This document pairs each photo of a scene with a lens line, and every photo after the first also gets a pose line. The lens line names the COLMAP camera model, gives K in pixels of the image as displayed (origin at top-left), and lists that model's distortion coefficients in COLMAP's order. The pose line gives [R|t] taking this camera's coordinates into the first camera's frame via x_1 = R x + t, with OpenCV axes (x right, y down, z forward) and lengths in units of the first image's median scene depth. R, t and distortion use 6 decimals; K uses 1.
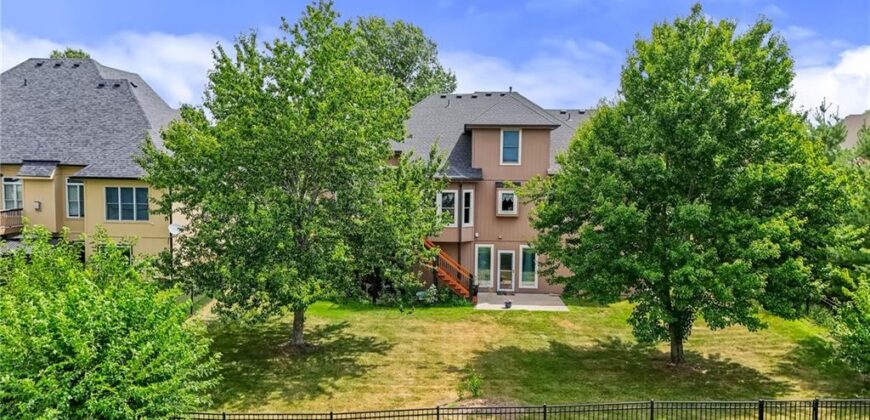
lens RADIAL K [[642.9, 0, 435.0], [0, 642.9, 210.0], [0, 0, 1]] dist [0.127546, -0.156475]
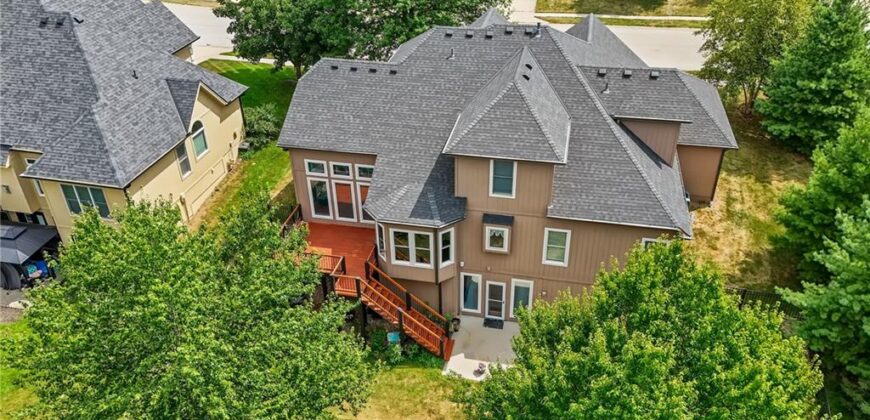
lens RADIAL K [[642.9, 0, 435.0], [0, 642.9, 210.0], [0, 0, 1]] dist [0.127546, -0.156475]
pose [[0.984579, 0.063756, -0.162908, 0.165701], [0.020947, 0.881562, 0.471602, -0.432426], [0.173681, -0.467742, 0.866633, 0.286479]]
